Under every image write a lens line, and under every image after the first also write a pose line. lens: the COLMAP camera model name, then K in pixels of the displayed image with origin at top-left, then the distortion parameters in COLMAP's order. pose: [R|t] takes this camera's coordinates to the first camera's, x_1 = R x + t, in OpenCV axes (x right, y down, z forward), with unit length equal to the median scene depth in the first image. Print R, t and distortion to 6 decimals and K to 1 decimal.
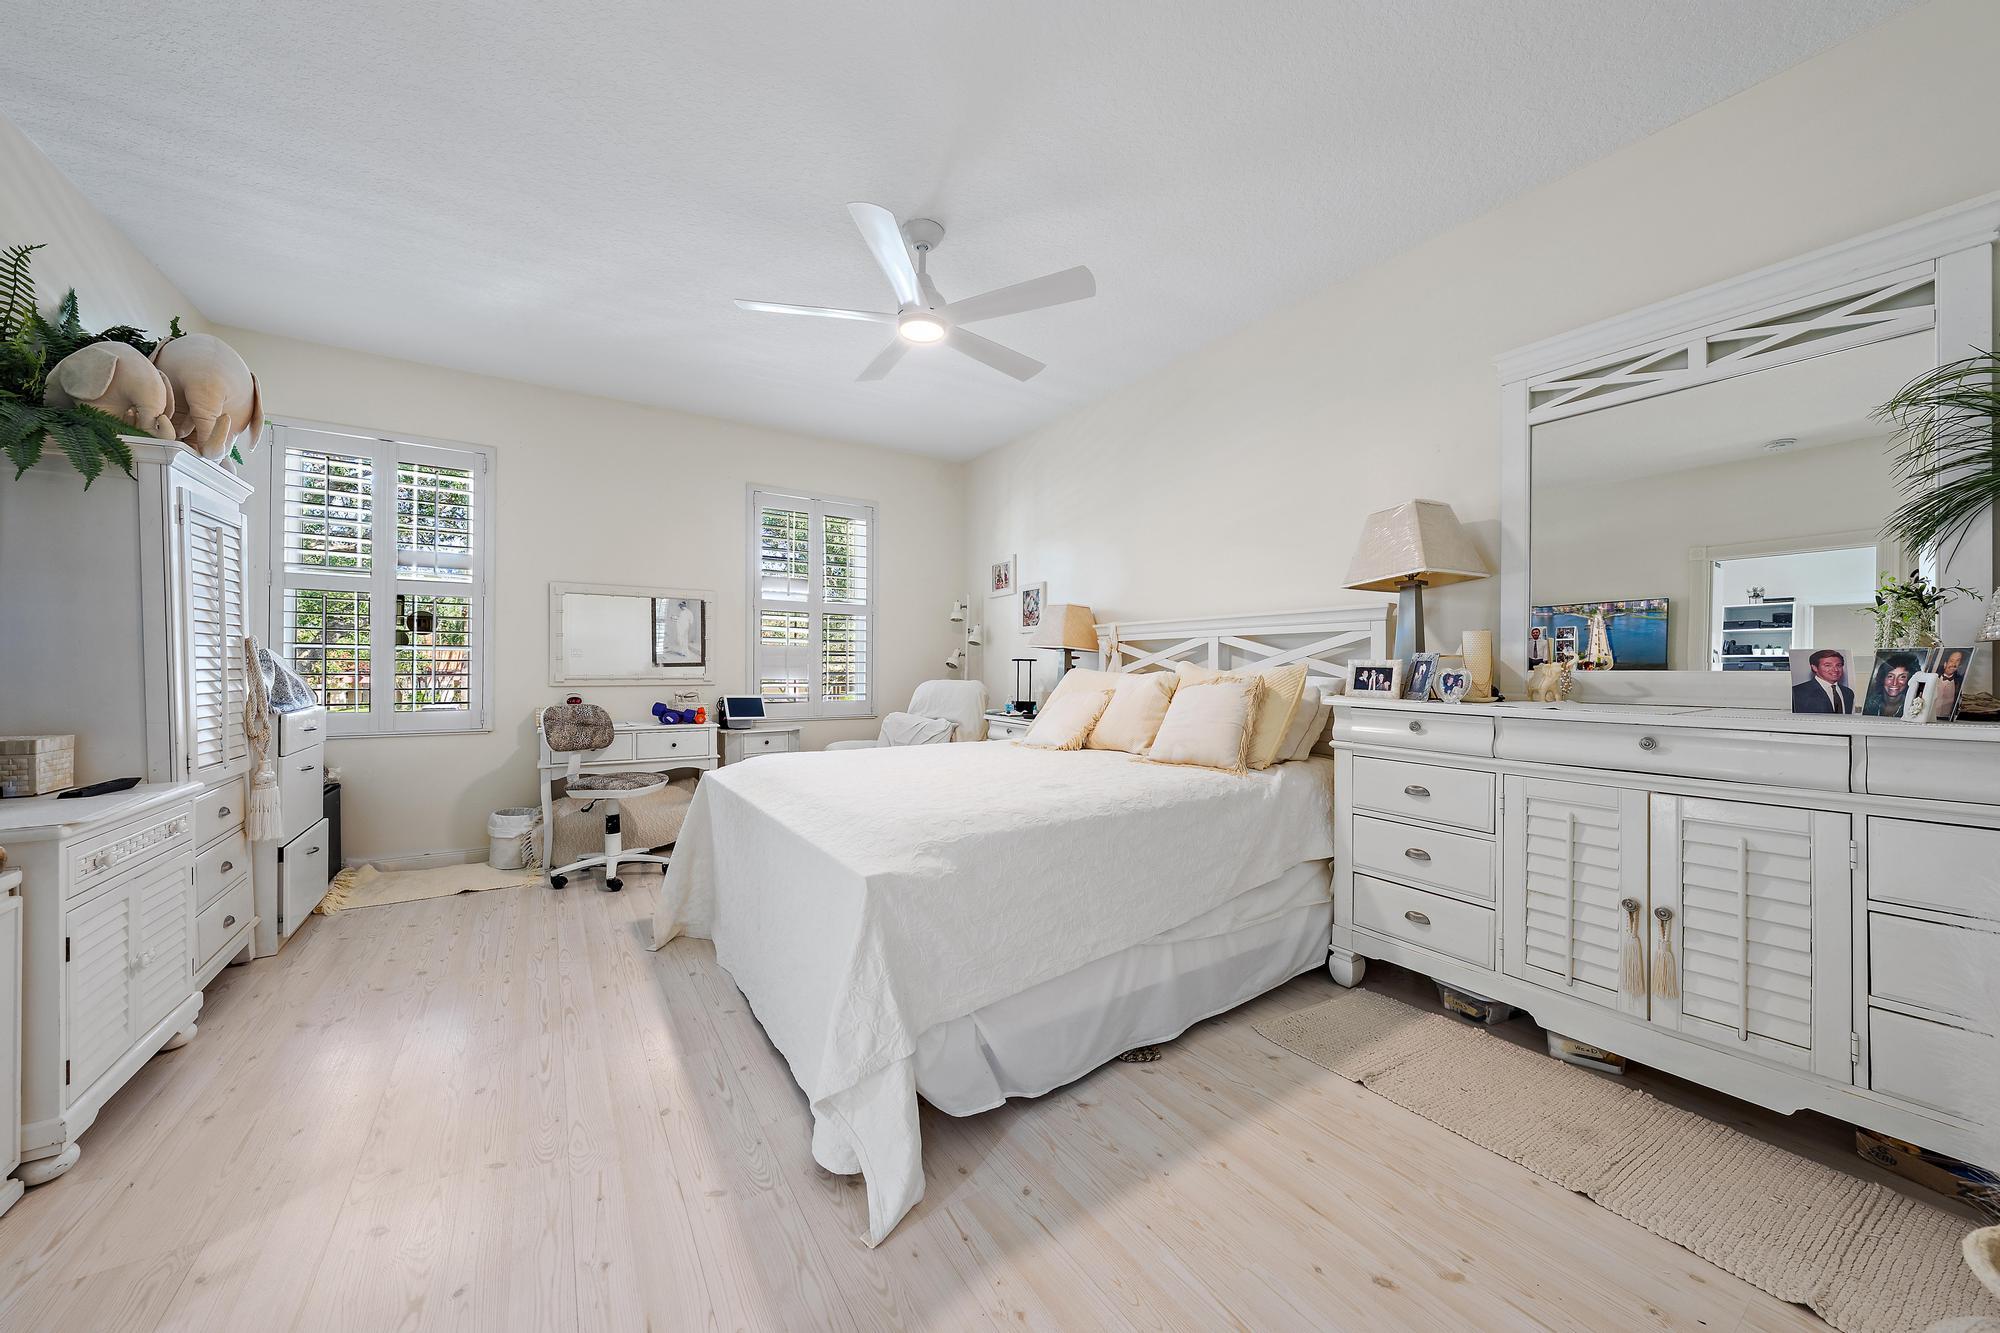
lens RADIAL K [[731.1, 0, 1000.0], [0, 731.1, 666.5], [0, 0, 1]] dist [-0.001511, -0.000513]
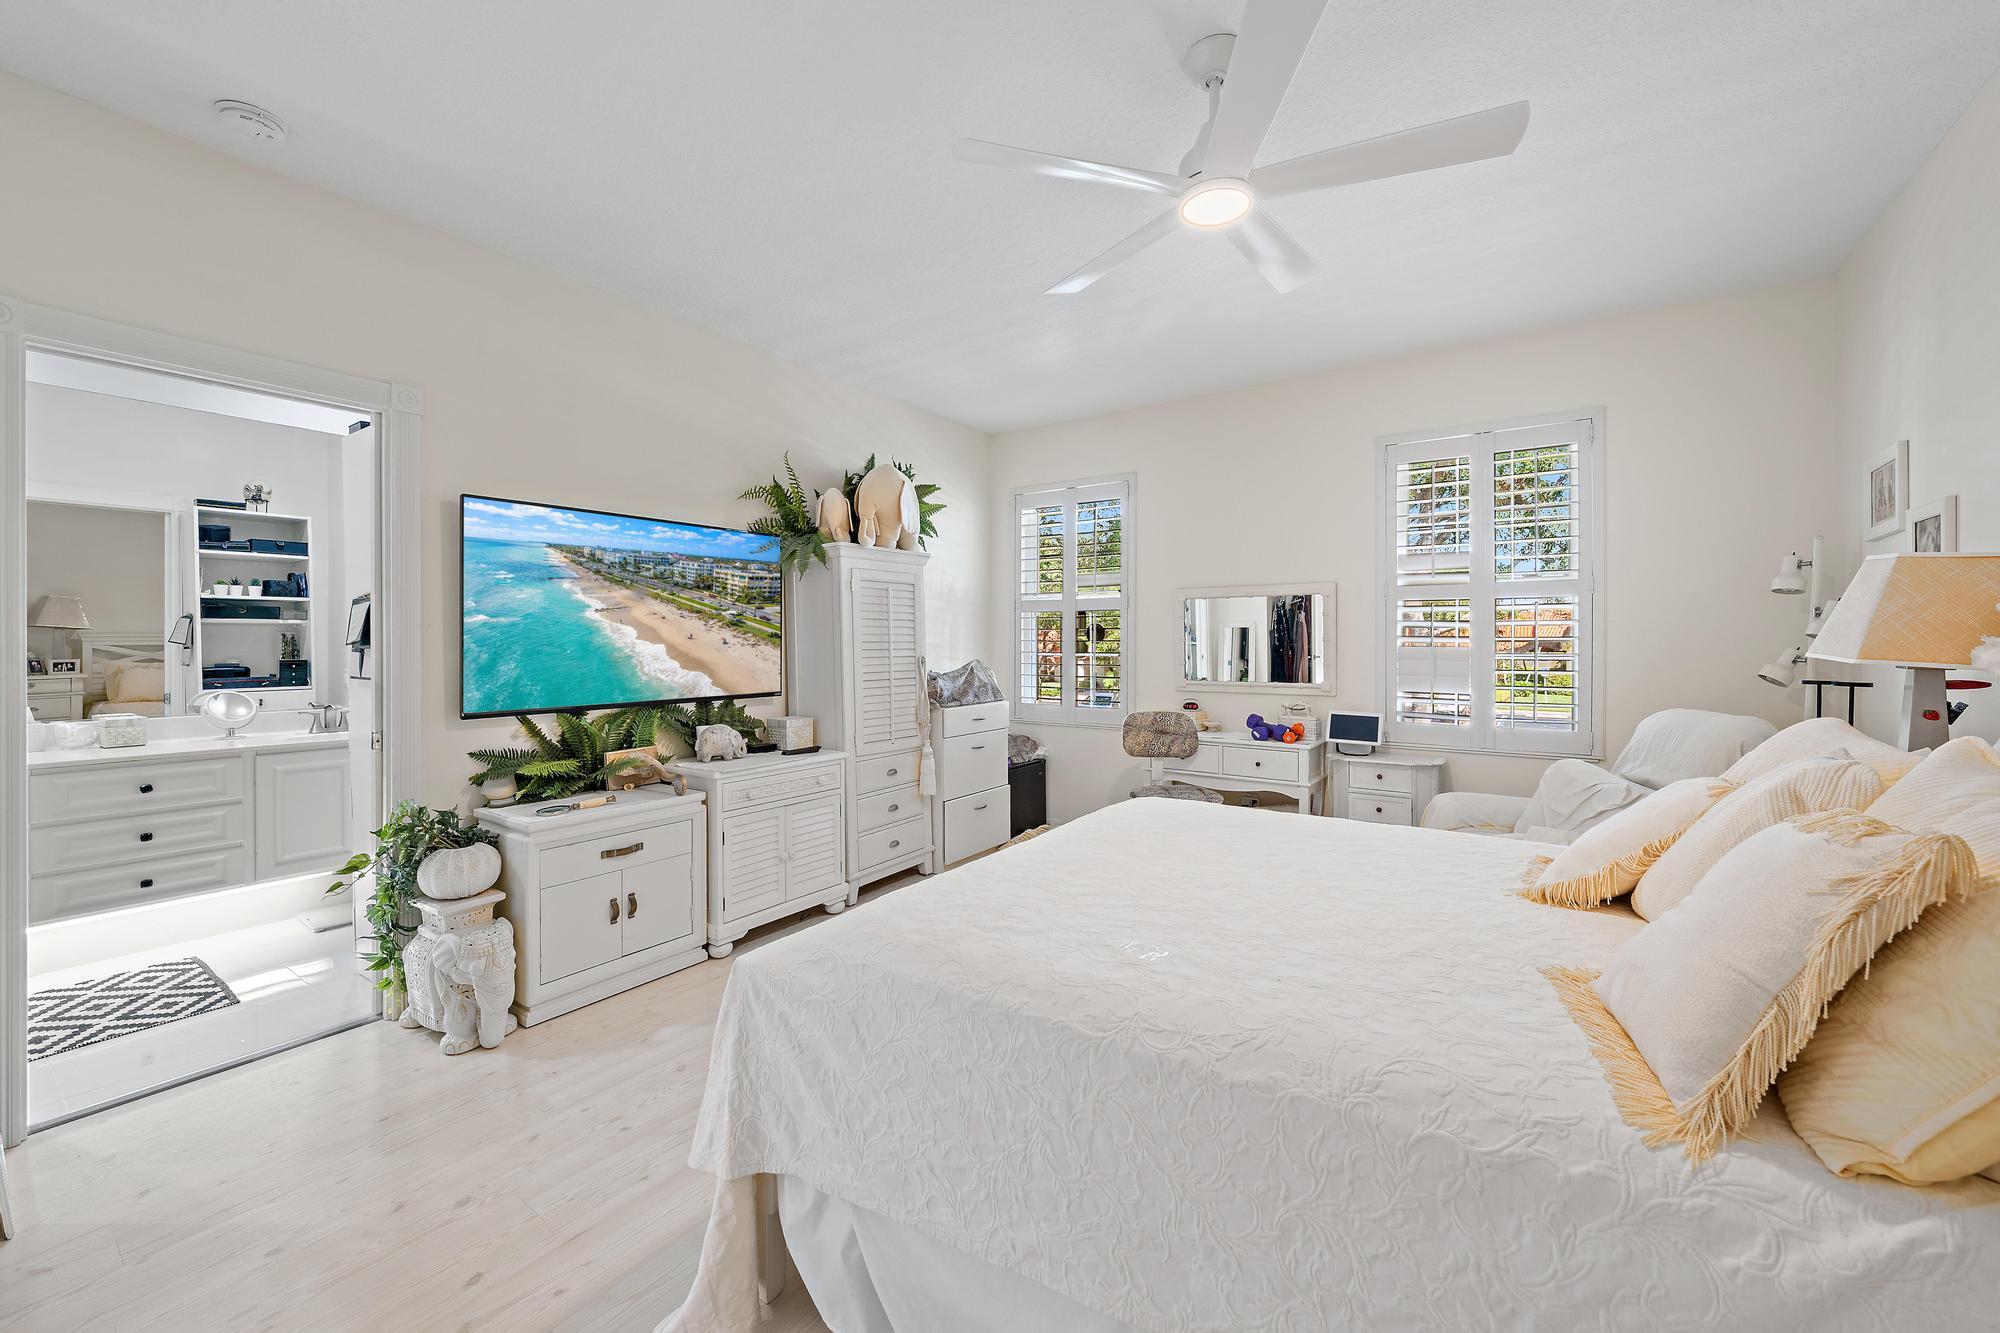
lens RADIAL K [[780.6, 0, 1005.5], [0, 780.6, 647.3], [0, 0, 1]] dist [0.000673, -0.000129]
pose [[0.353160, 0.001128, -0.935562, 0.371777], [0.008216, 0.999957, 0.004307, -0.045498], [0.935527, -0.009208, 0.353135, 0.425861]]
